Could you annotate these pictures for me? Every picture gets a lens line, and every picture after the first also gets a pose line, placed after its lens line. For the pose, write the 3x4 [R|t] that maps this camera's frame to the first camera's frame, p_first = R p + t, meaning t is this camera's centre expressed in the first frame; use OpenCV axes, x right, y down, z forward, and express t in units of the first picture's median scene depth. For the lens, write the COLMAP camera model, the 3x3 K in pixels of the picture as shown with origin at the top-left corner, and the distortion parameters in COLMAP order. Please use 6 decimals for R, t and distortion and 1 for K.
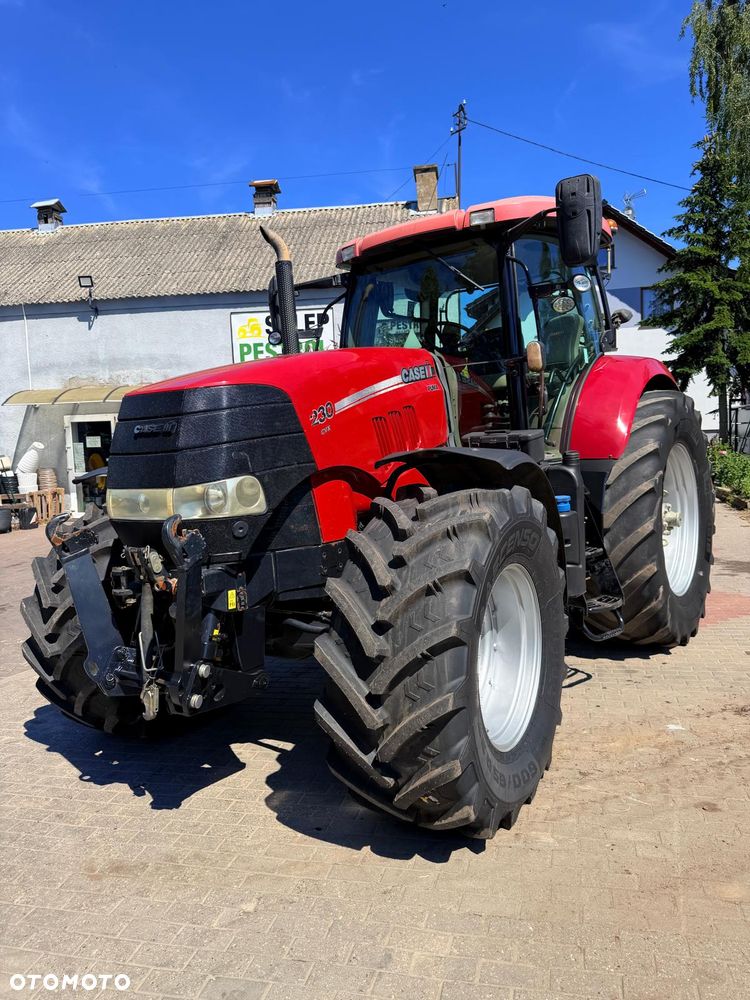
lens RADIAL K [[706.6, 0, 382.1], [0, 706.6, 497.5], [0, 0, 1]] dist [0.032900, -0.043450]
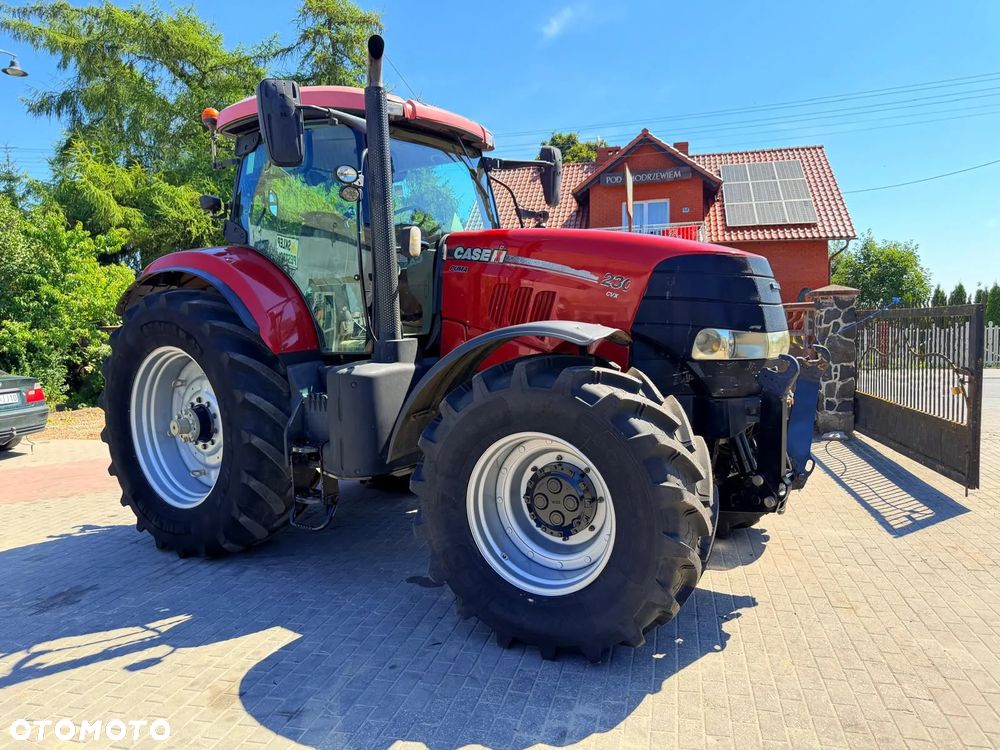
lens RADIAL K [[706.6, 0, 504.2], [0, 706.6, 375.8], [0, 0, 1]] dist [0.032900, -0.043450]
pose [[-0.020003, -0.024261, 0.999506, -1.263548], [0.109850, 0.993600, 0.026316, -0.015696], [-0.993747, 0.110322, -0.017210, 1.188277]]
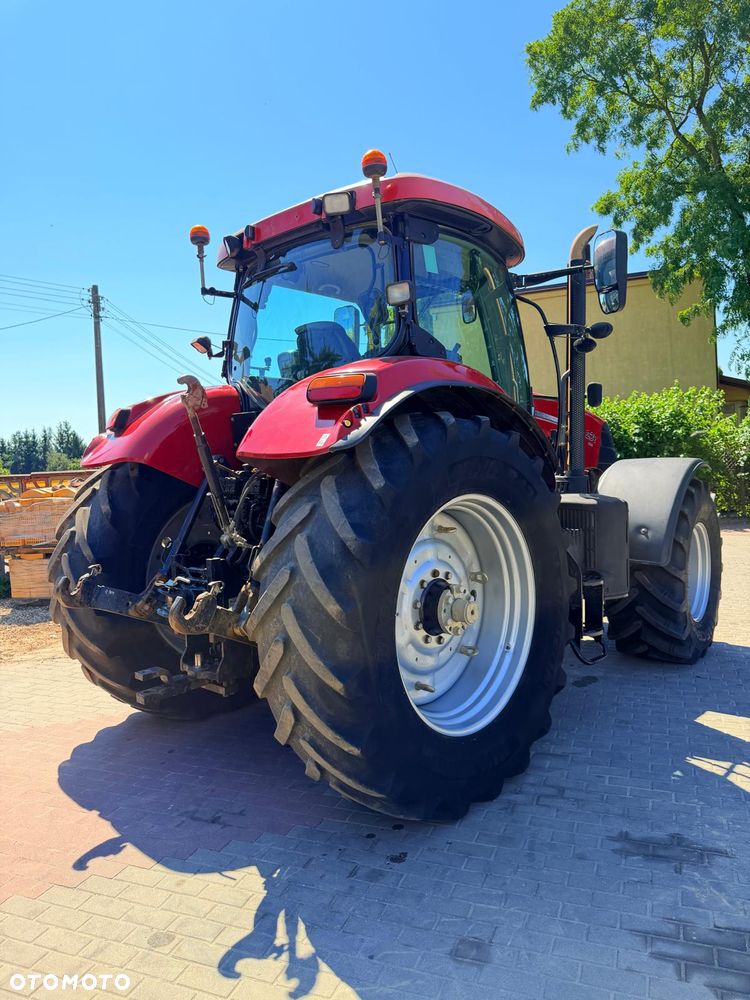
lens RADIAL K [[706.6, 0, 384.1], [0, 706.6, 507.5], [0, 0, 1]] dist [0.032900, -0.043450]
pose [[-0.988228, 0.086481, 0.126204, 0.031788], [0.103117, 0.985889, 0.131867, -0.208960], [-0.113019, 0.143329, -0.983201, 2.629763]]
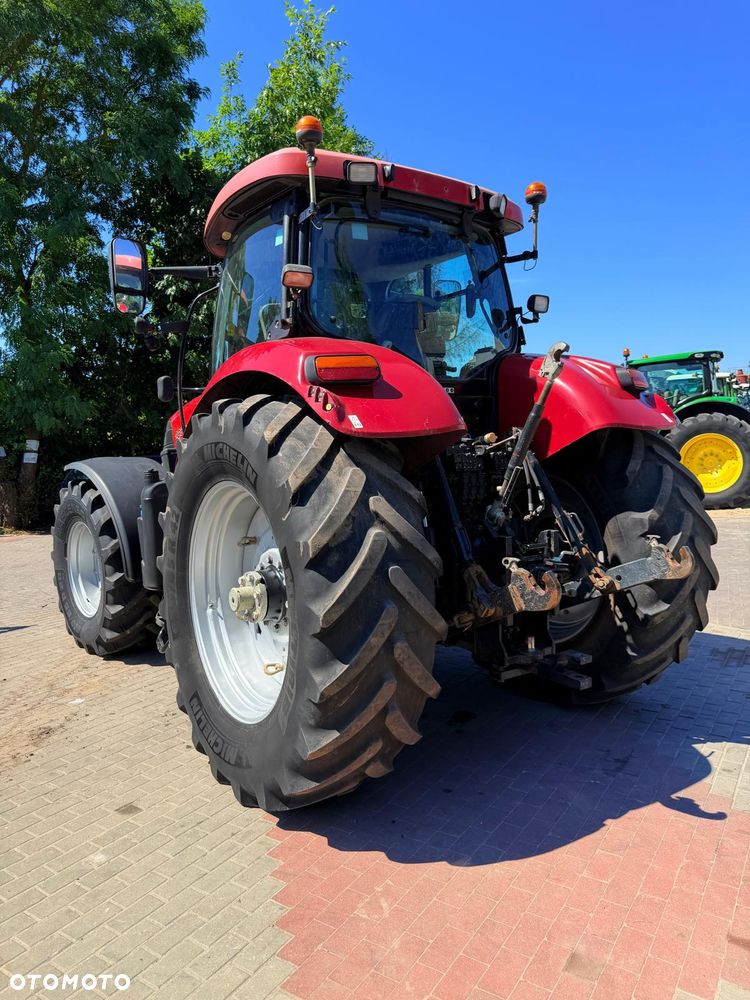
lens RADIAL K [[706.6, 0, 369.5], [0, 706.6, 495.3], [0, 0, 1]] dist [0.032900, -0.043450]
pose [[-0.331792, 0.134641, -0.933695, 1.322189], [-0.029918, 0.987762, 0.153069, -0.224607], [0.942878, 0.078721, -0.323703, 1.821327]]
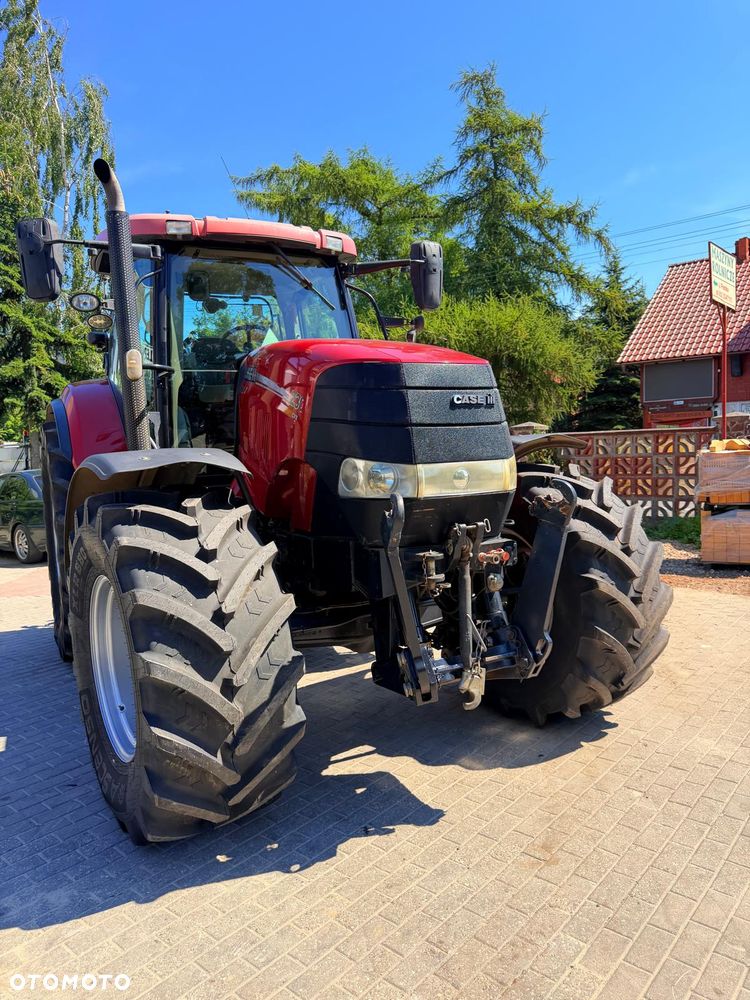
lens RADIAL K [[706.6, 0, 378.9], [0, 706.6, 499.5], [0, 0, 1]] dist [0.032900, -0.043450]
pose [[0.444336, -0.030353, 0.895346, -0.966625], [0.086905, 0.996173, -0.009358, 0.029437], [-0.891635, 0.081968, 0.445273, 0.536043]]
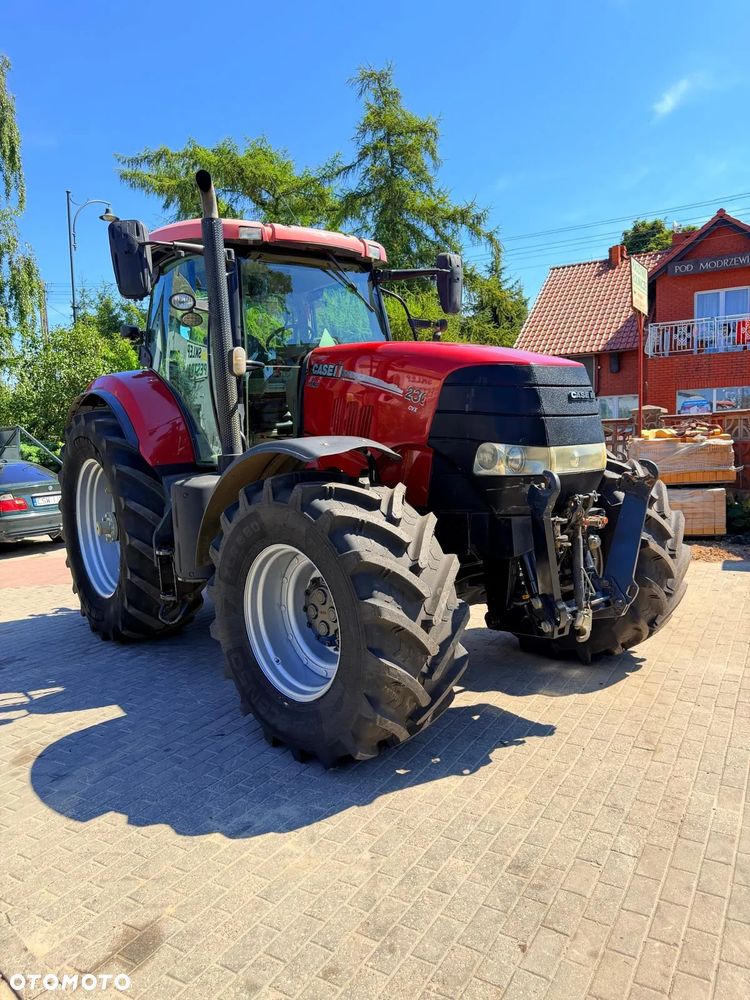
lens RADIAL K [[706.6, 0, 378.7], [0, 706.6, 504.8], [0, 0, 1]] dist [0.032900, -0.043450]
pose [[0.279966, -0.054526, 0.958460, -1.230286], [0.102664, 0.994361, 0.026580, 0.017161], [-0.954505, 0.090958, 0.283985, 0.774474]]
